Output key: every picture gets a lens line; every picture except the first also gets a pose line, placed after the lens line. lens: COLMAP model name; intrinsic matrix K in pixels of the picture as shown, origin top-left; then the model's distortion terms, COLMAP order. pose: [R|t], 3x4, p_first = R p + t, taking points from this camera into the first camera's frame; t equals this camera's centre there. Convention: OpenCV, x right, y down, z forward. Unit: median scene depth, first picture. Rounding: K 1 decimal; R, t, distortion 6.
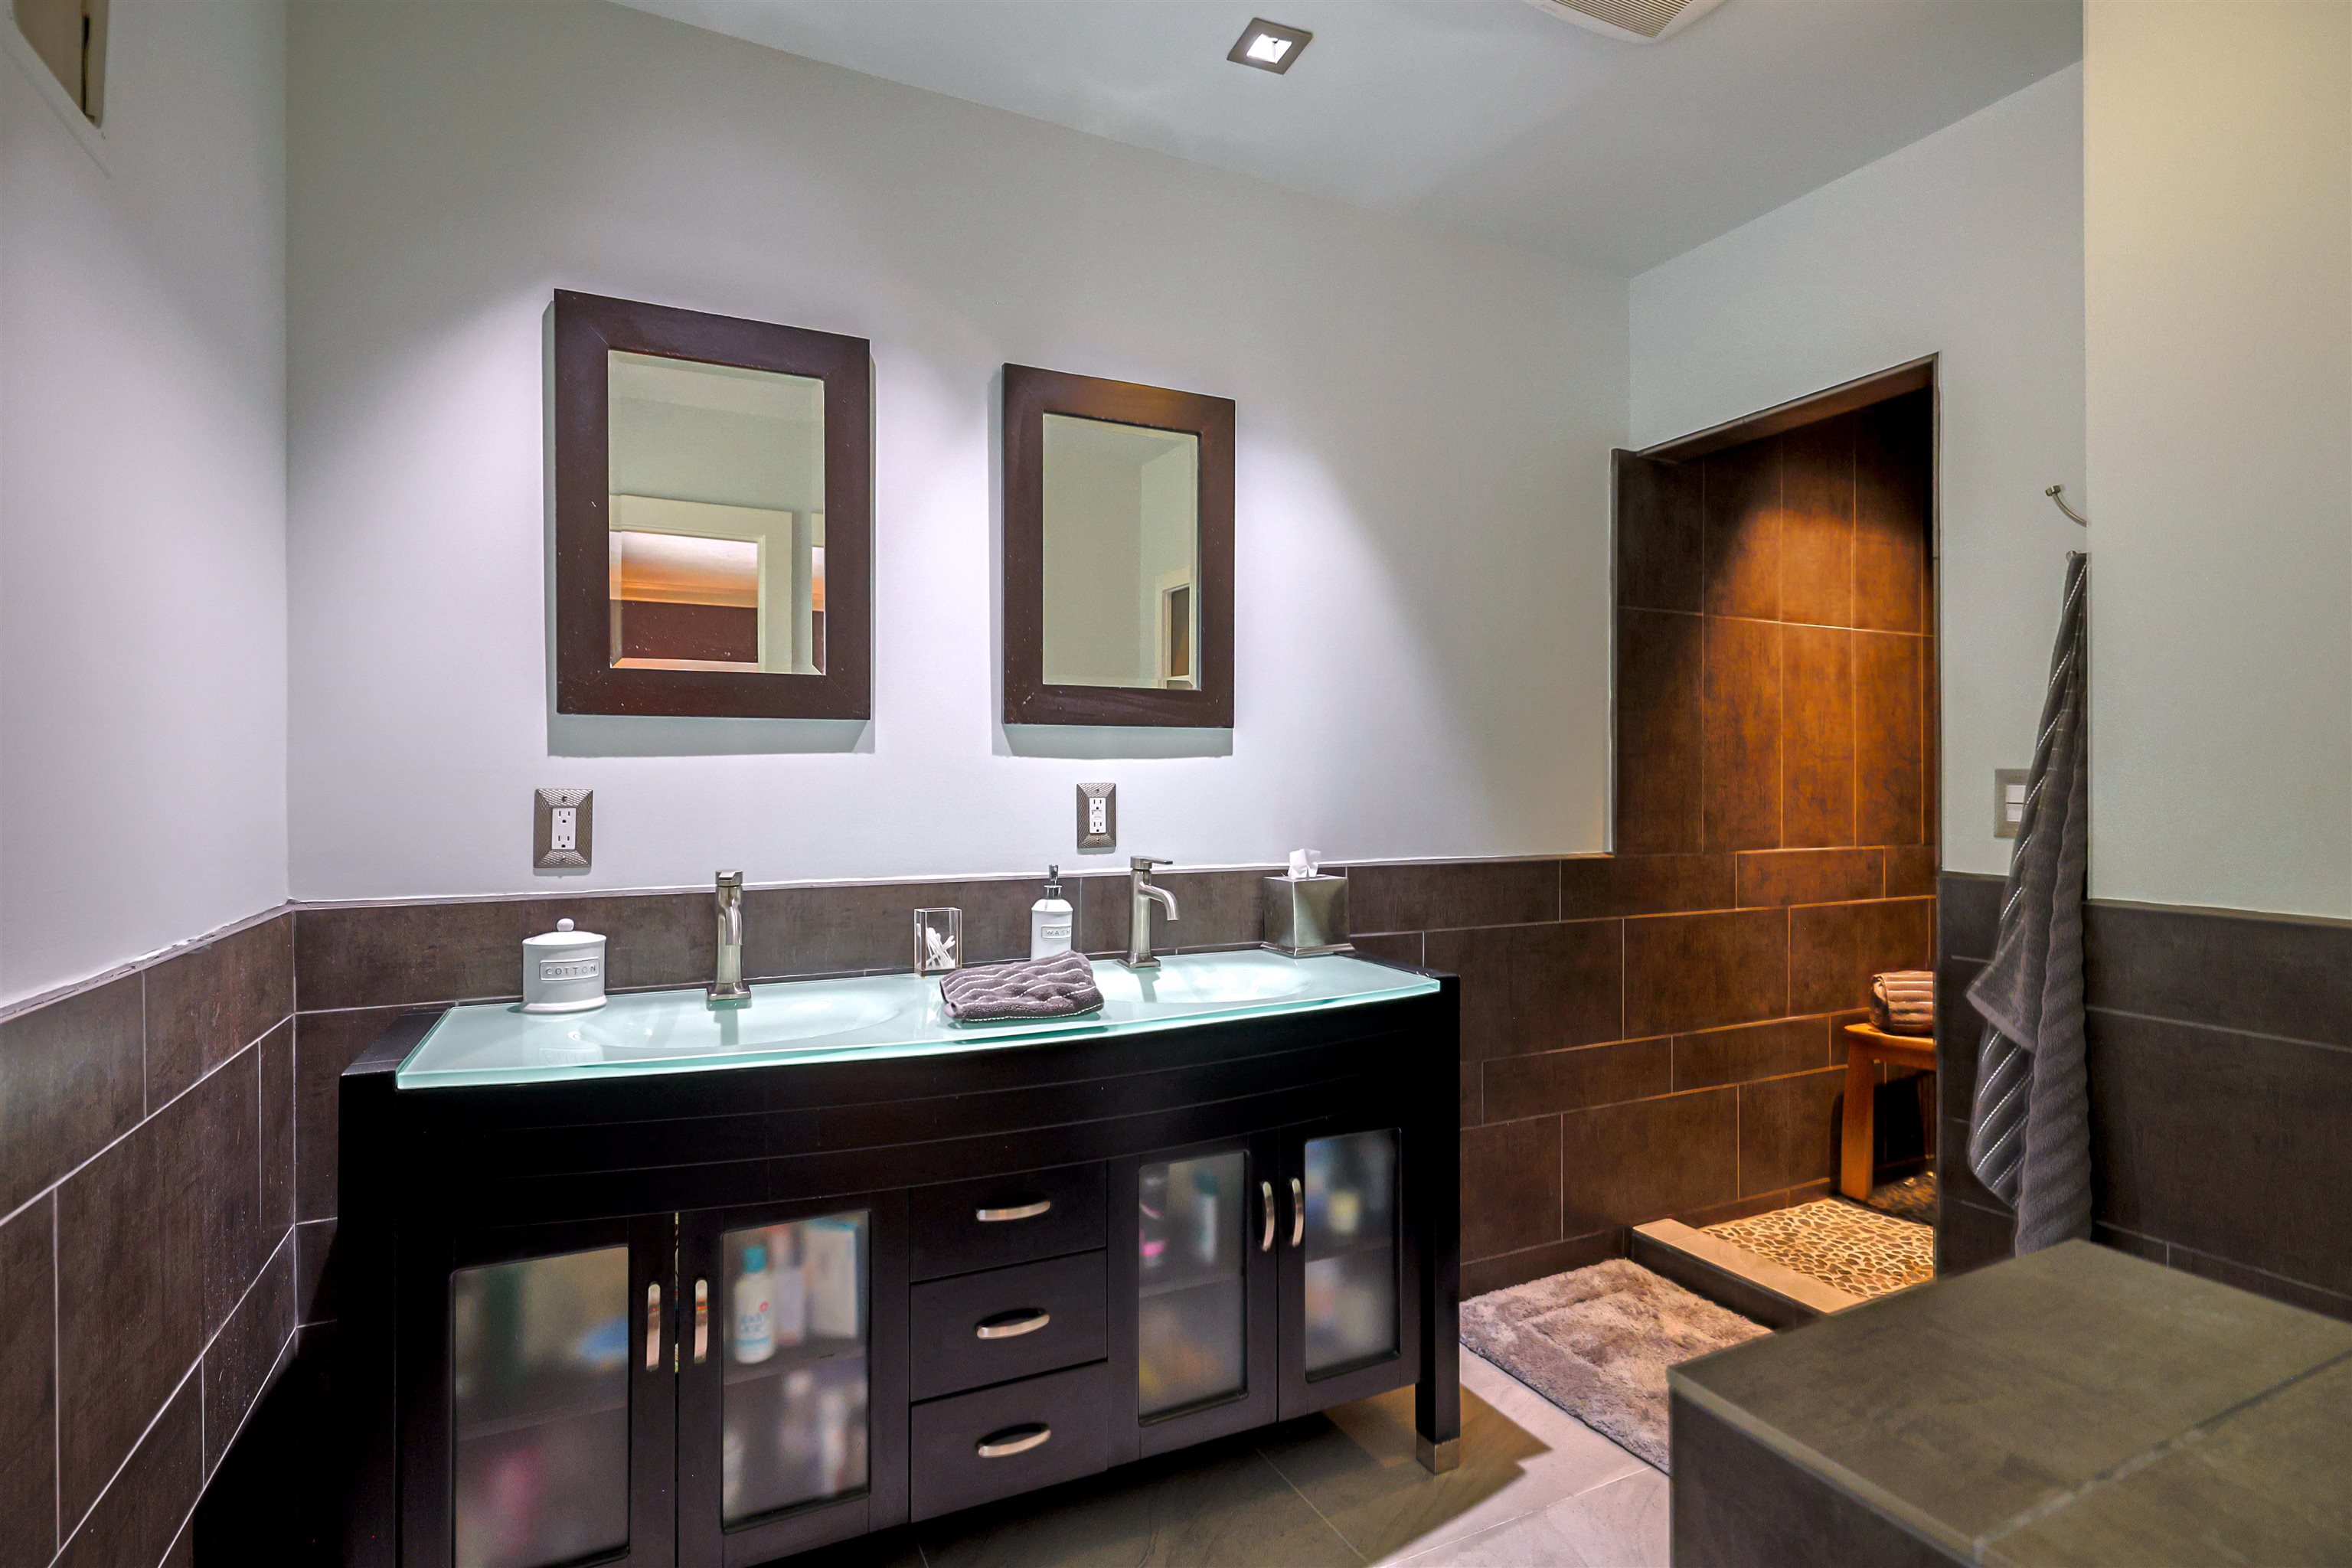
lens RADIAL K [[1139.8, 0, 1181.1], [0, 1139.8, 780.9], [0, 0, 1]] dist [0.001408, 0.000021]
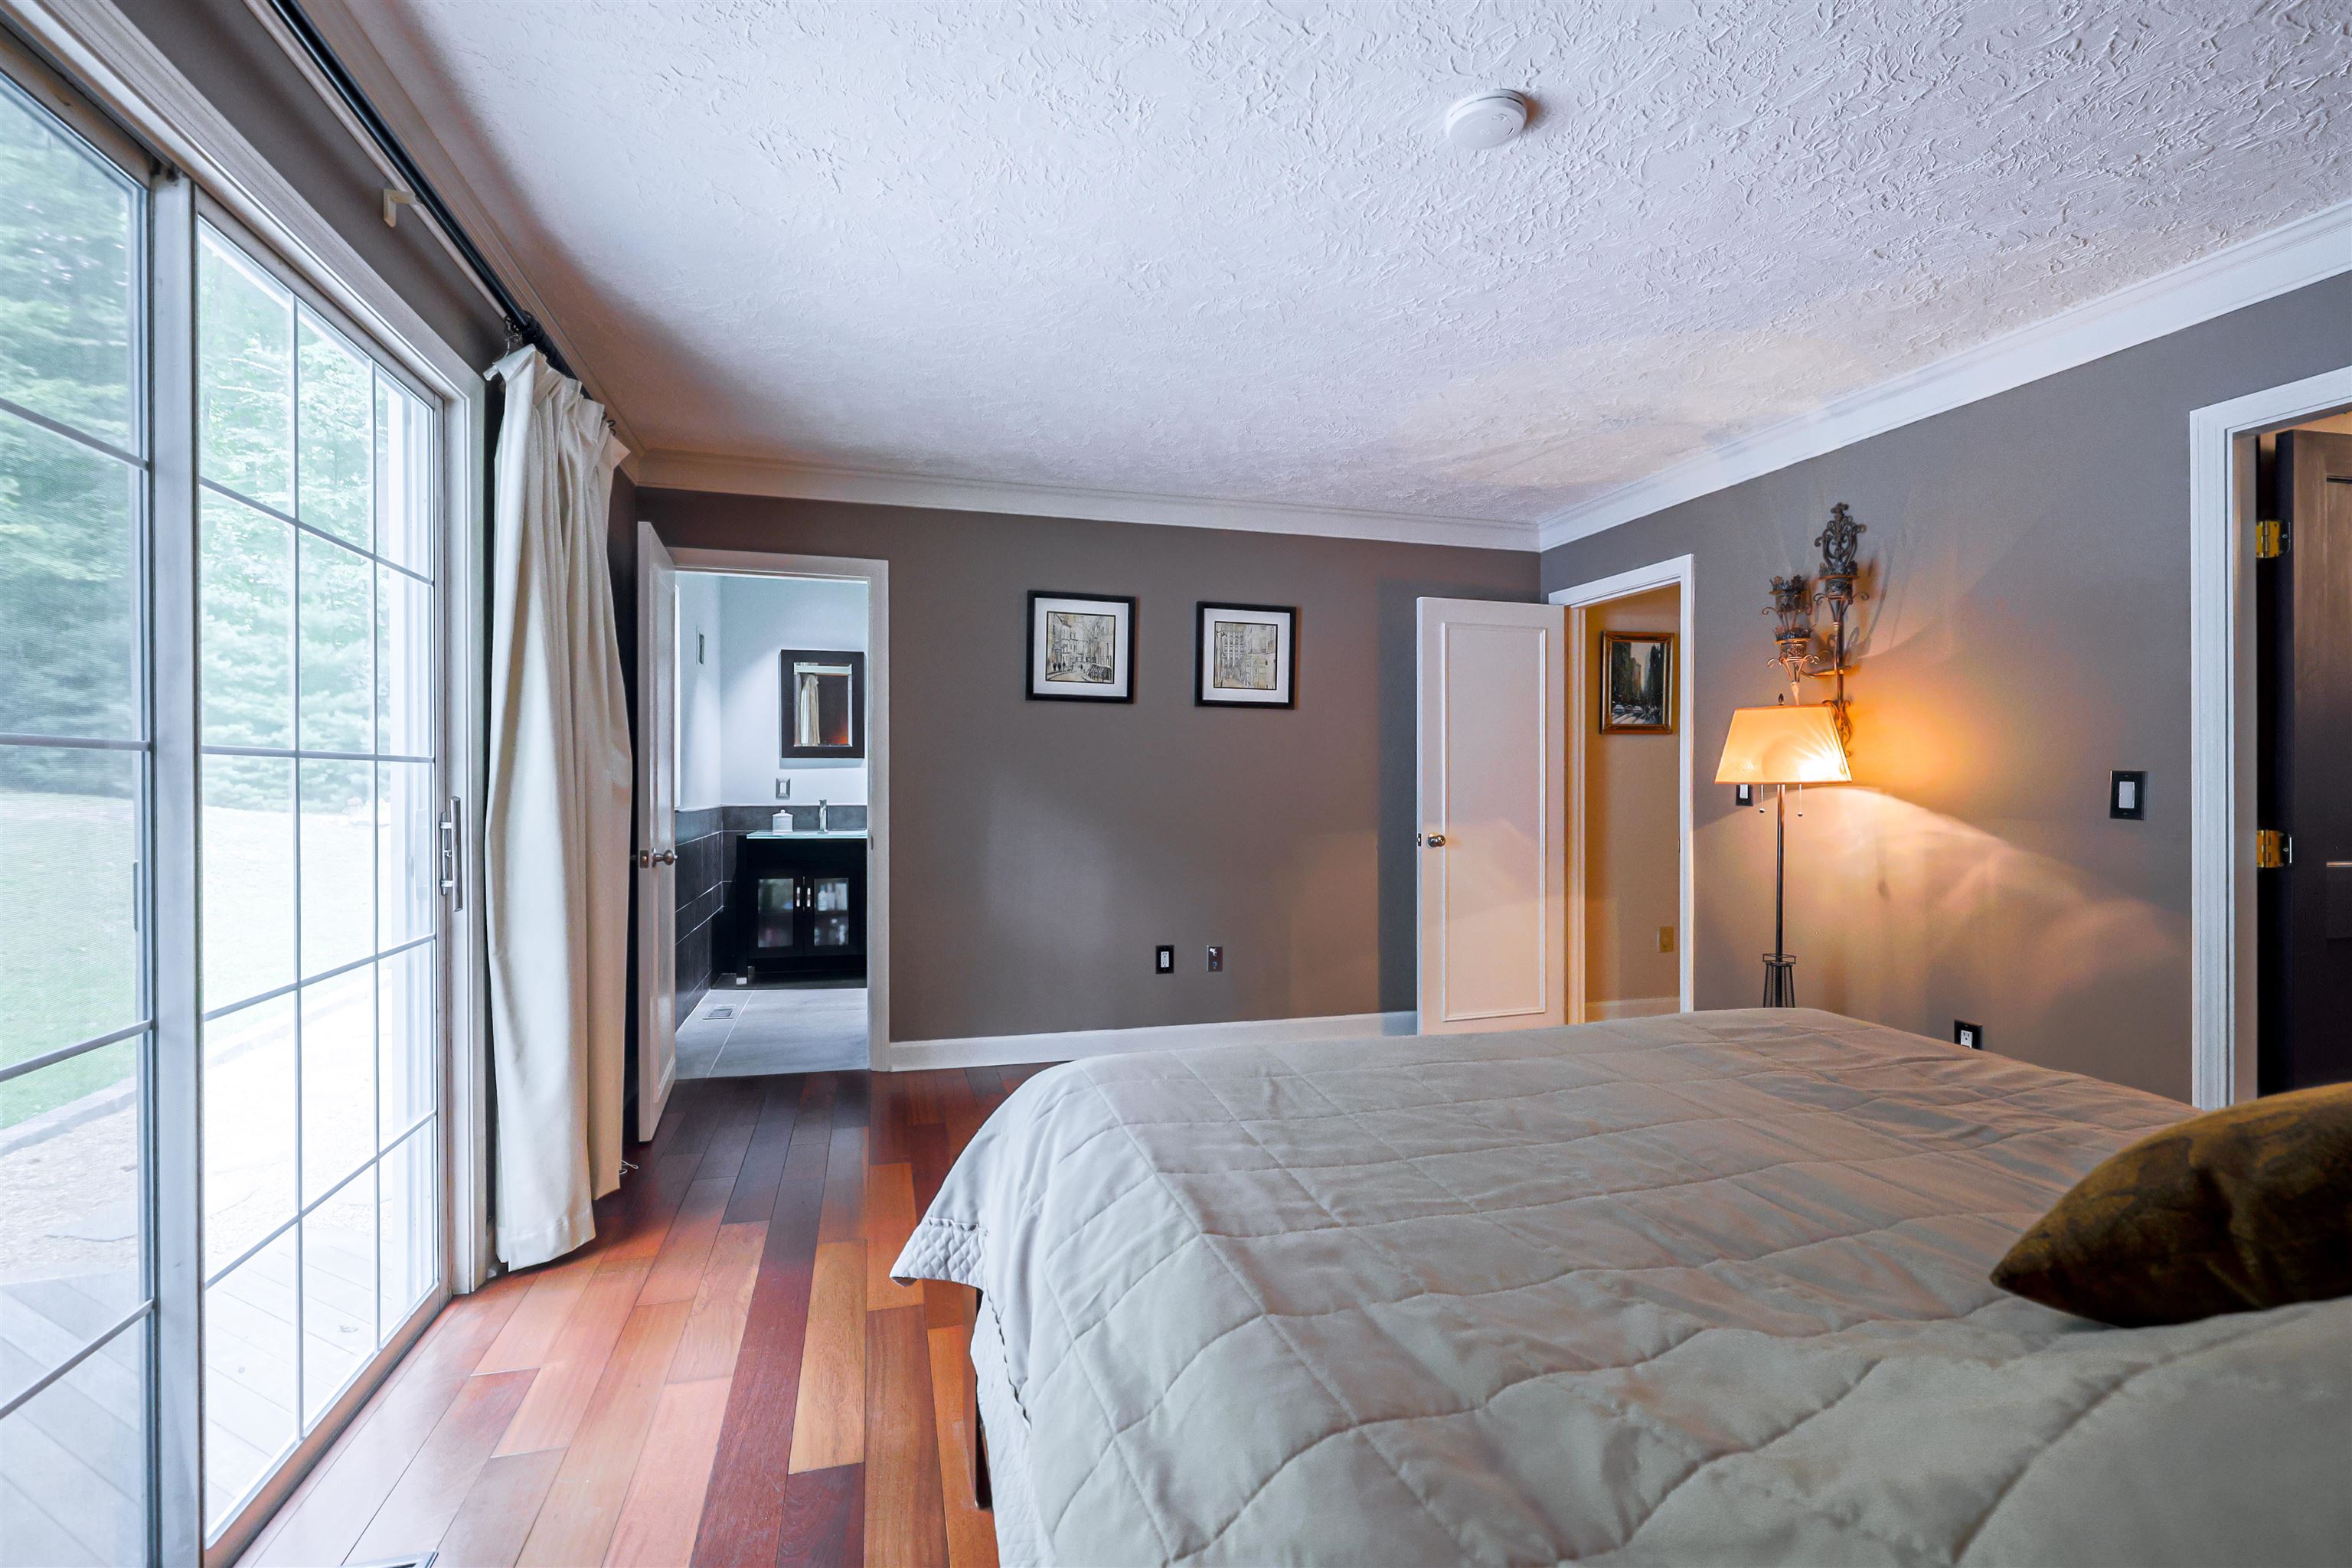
lens RADIAL K [[1009.7, 0, 1169.9], [0, 1009.7, 789.8], [0, 0, 1]] dist [-0.000366, 0.000375]
pose [[0.985573, 0.003186, -0.169222, 1.359128], [-0.002251, 0.999981, 0.005718, 0.026363], [0.169237, -0.005255, 0.985561, -2.197221]]
